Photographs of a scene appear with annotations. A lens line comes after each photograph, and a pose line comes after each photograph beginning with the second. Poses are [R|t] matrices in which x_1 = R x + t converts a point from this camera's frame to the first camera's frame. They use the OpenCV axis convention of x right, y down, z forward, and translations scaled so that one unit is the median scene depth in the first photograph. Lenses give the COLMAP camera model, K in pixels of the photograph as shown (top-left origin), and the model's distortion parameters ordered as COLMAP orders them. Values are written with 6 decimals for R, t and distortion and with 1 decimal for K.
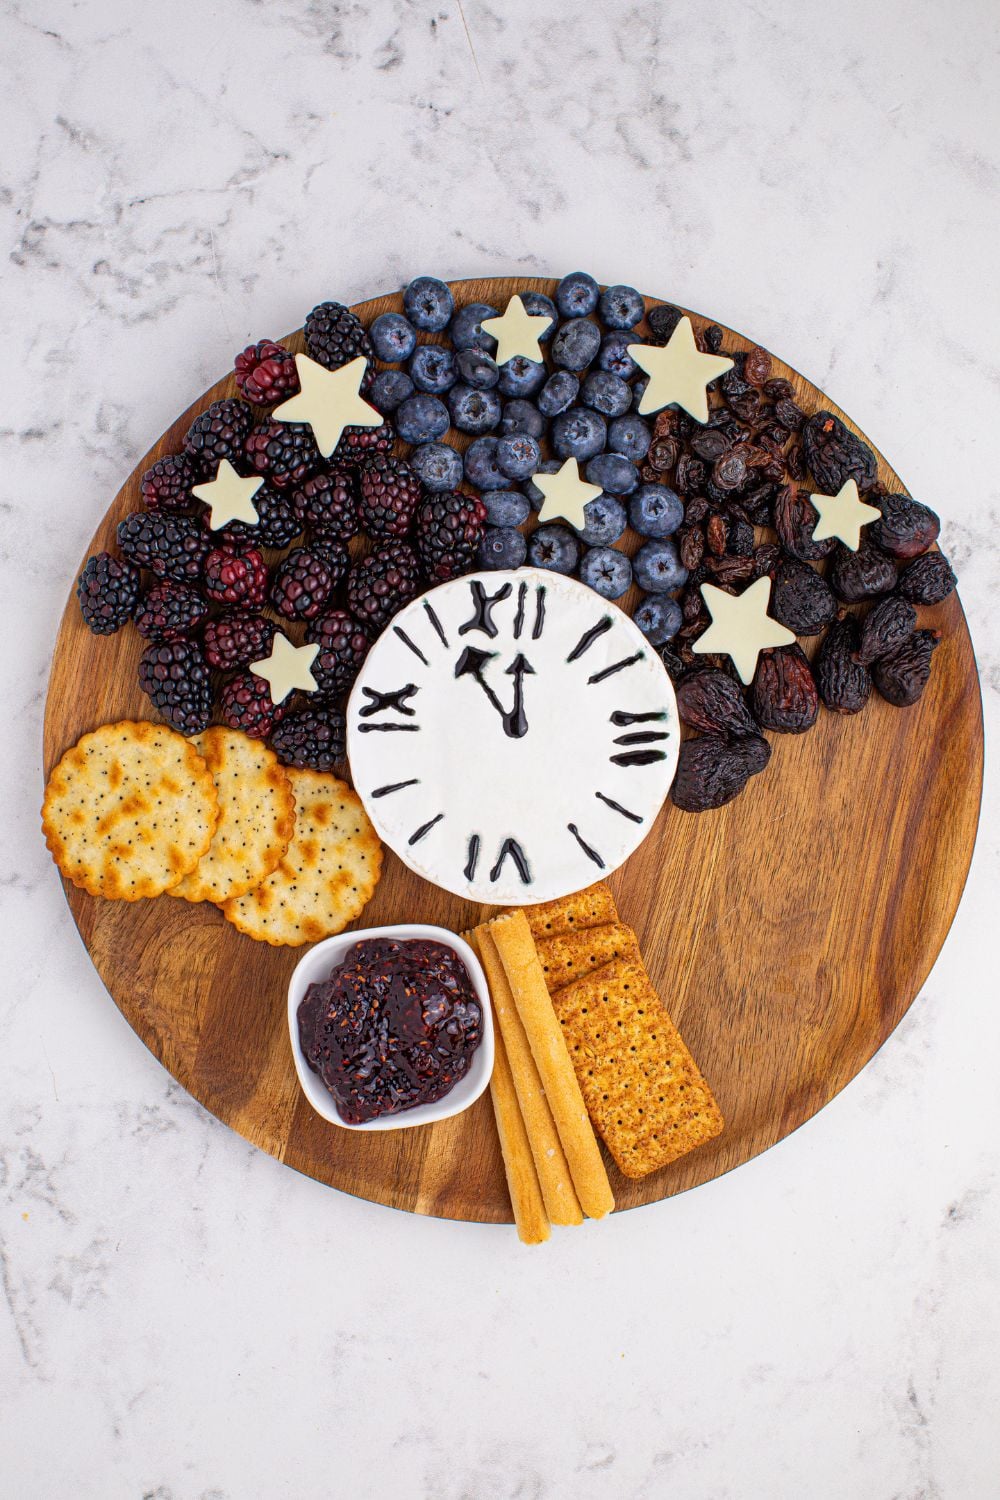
lens RADIAL K [[2248.6, 0, 500.0], [0, 2248.6, 750.0], [0, 0, 1]] dist [-0.203634, 0.191887]
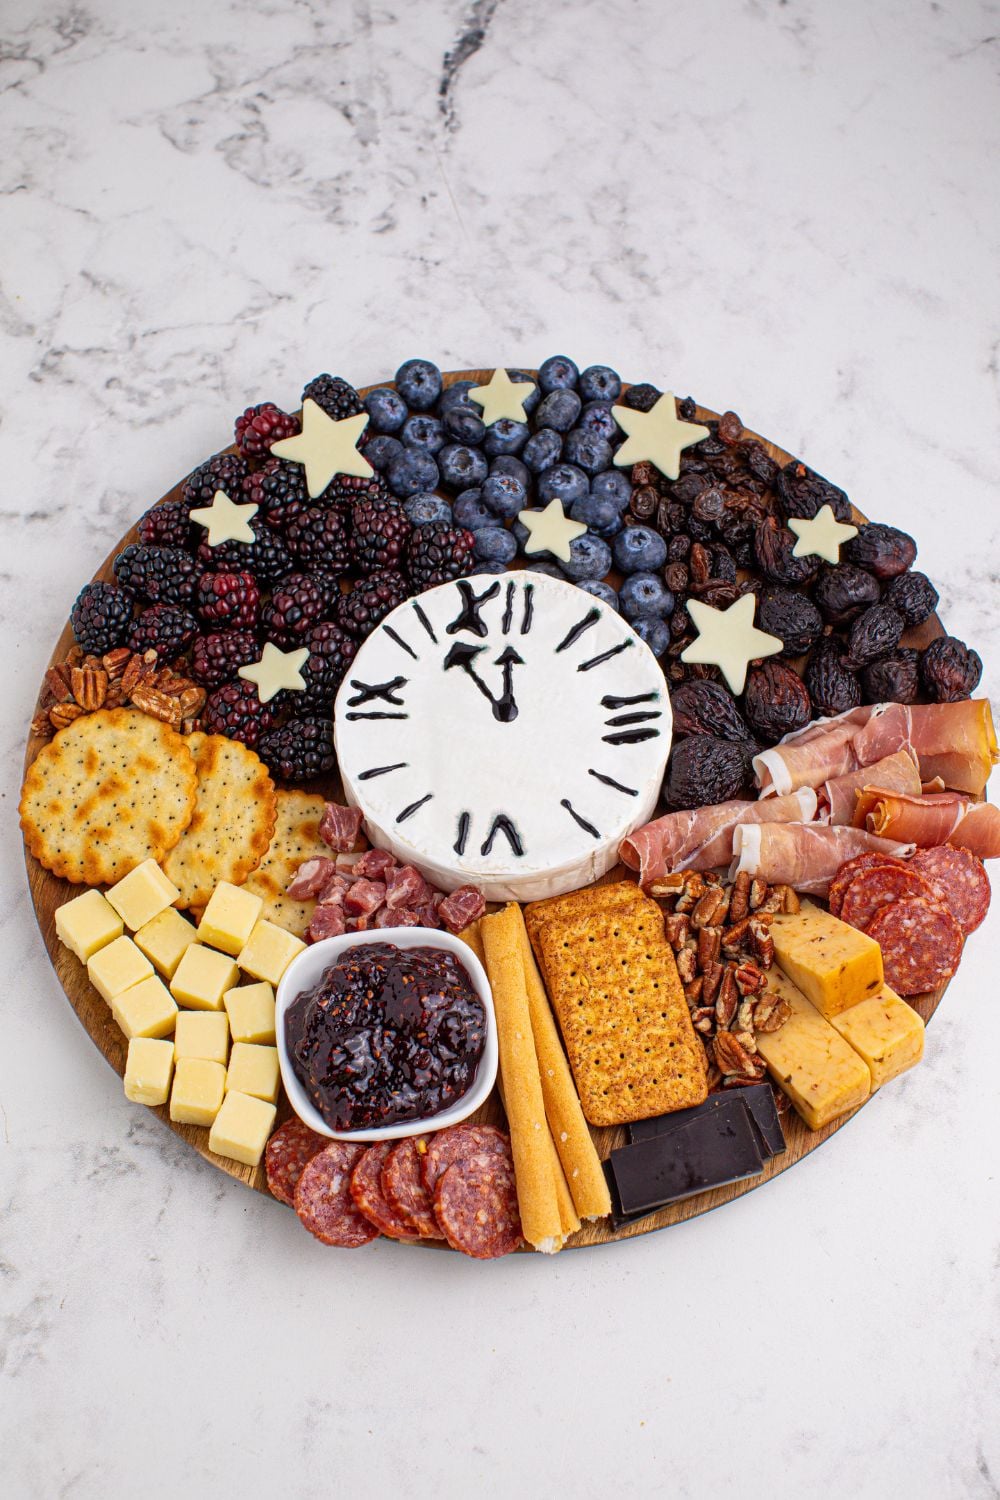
lens RADIAL K [[2248.6, 0, 500.0], [0, 2248.6, 750.0], [0, 0, 1]] dist [-0.203634, 0.191887]
pose [[0.999923, -0.011385, 0.004940, -0.000534], [0.012393, 0.894444, -0.447008, 0.437952], [0.000671, 0.447035, 0.894516, 0.122355]]
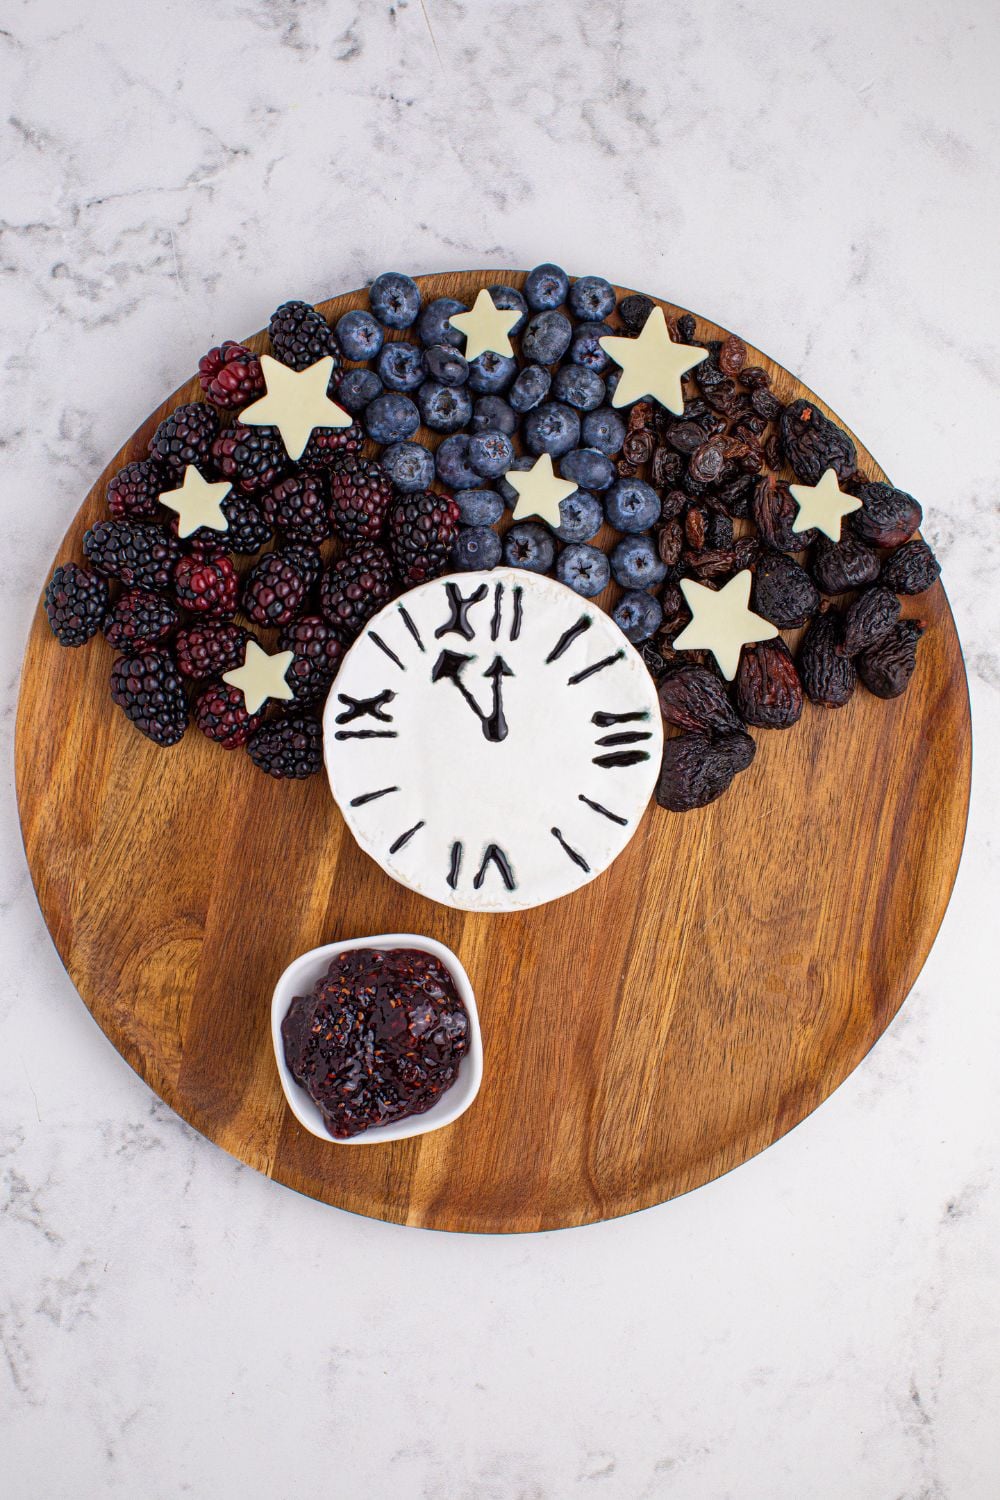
lens RADIAL K [[2248.6, 0, 500.0], [0, 2248.6, 750.0], [0, 0, 1]] dist [-0.203634, 0.191887]
pose [[0.999588, -0.026707, 0.010515, -0.001597], [0.026565, 0.999557, 0.013406, -0.014608], [-0.010868, -0.013121, 0.999855, 0.018542]]
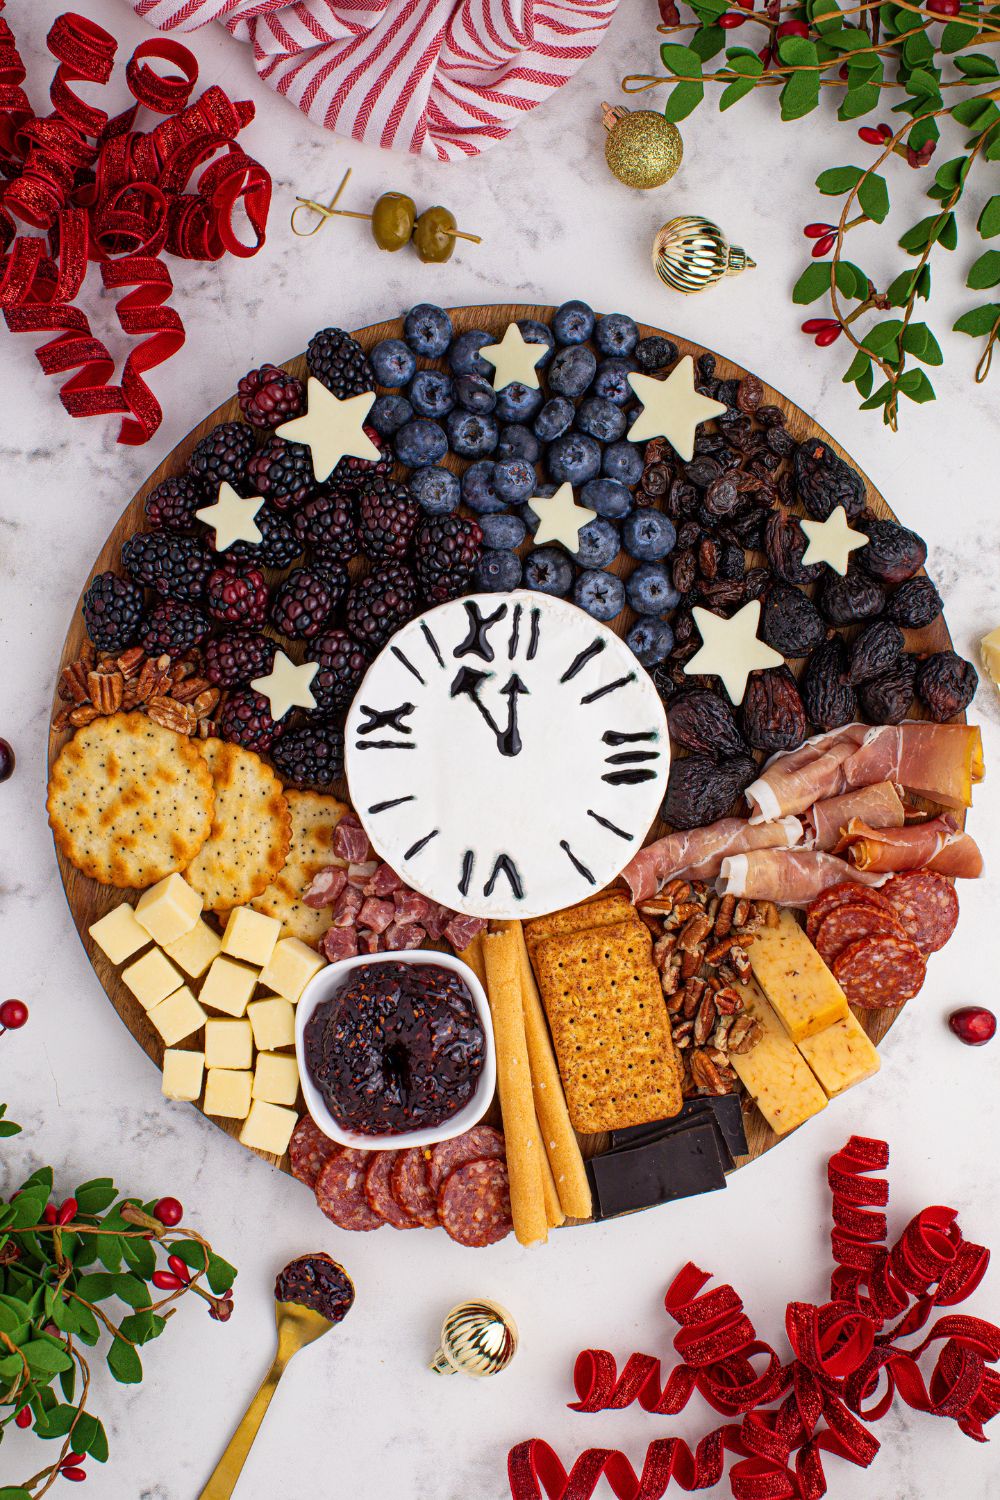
lens RADIAL K [[2248.6, 0, 500.0], [0, 2248.6, 750.0], [0, 0, 1]] dist [-0.203634, 0.191887]
pose [[0.999964, 0.007903, -0.003211, 0.005755], [-0.007902, 0.999969, 0.000150, -0.008186], [0.003212, -0.000125, 0.999995, -0.022825]]
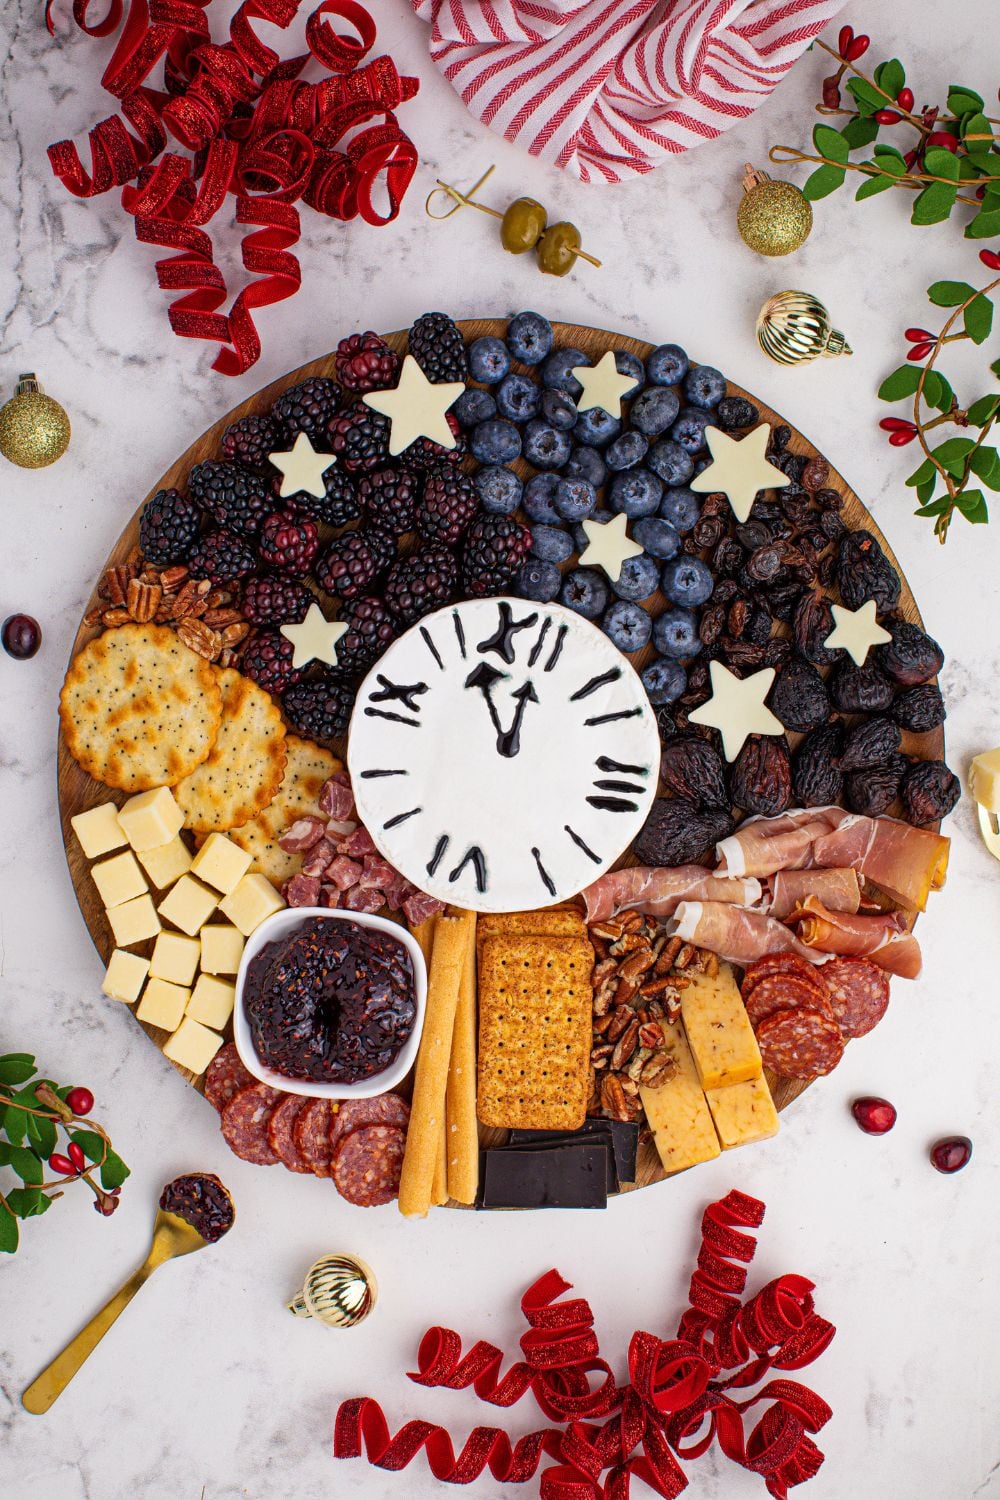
lens RADIAL K [[2248.6, 0, 500.0], [0, 2248.6, 750.0], [0, 0, 1]] dist [-0.203634, 0.191887]
pose [[0.967706, 0.252036, 0.004884, -0.001466], [-0.252081, 0.967598, 0.014489, -0.022794], [-0.001074, -0.015253, 0.999883, -0.062133]]
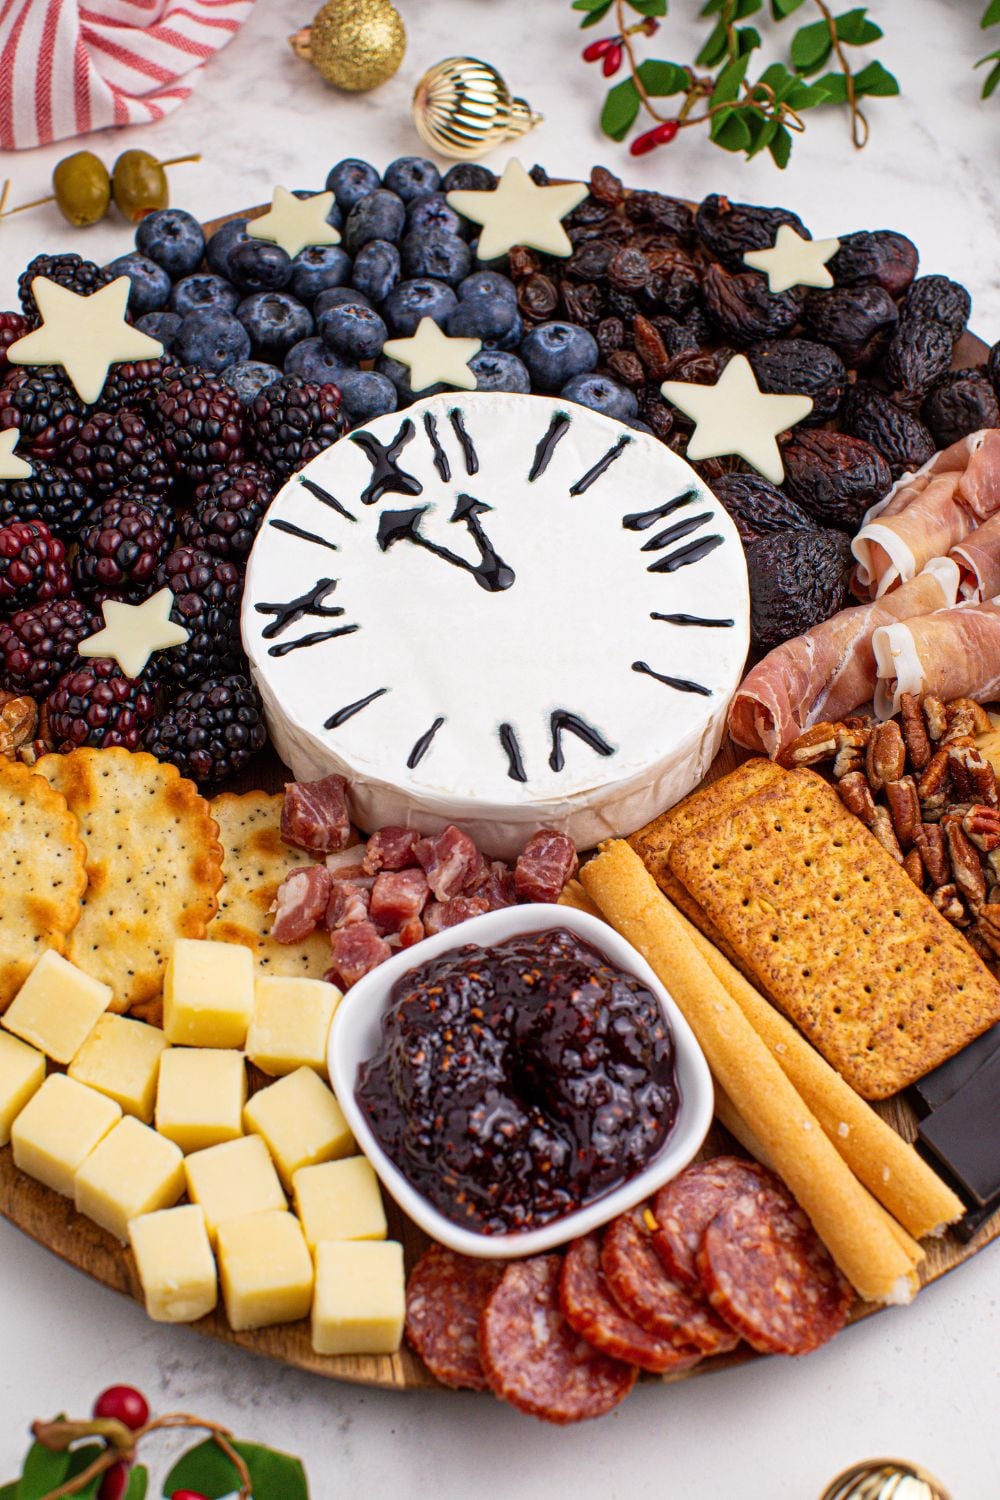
lens RADIAL K [[2283.9, 0, 500.0], [0, 2283.9, 750.0], [0, 0, 1]] dist [-0.217009, 0.079061]
pose [[0.922975, -0.304305, 0.235619, -0.160610], [0.383906, 0.771087, -0.507977, 0.359025], [-0.027103, 0.559305, 0.828519, 0.470264]]
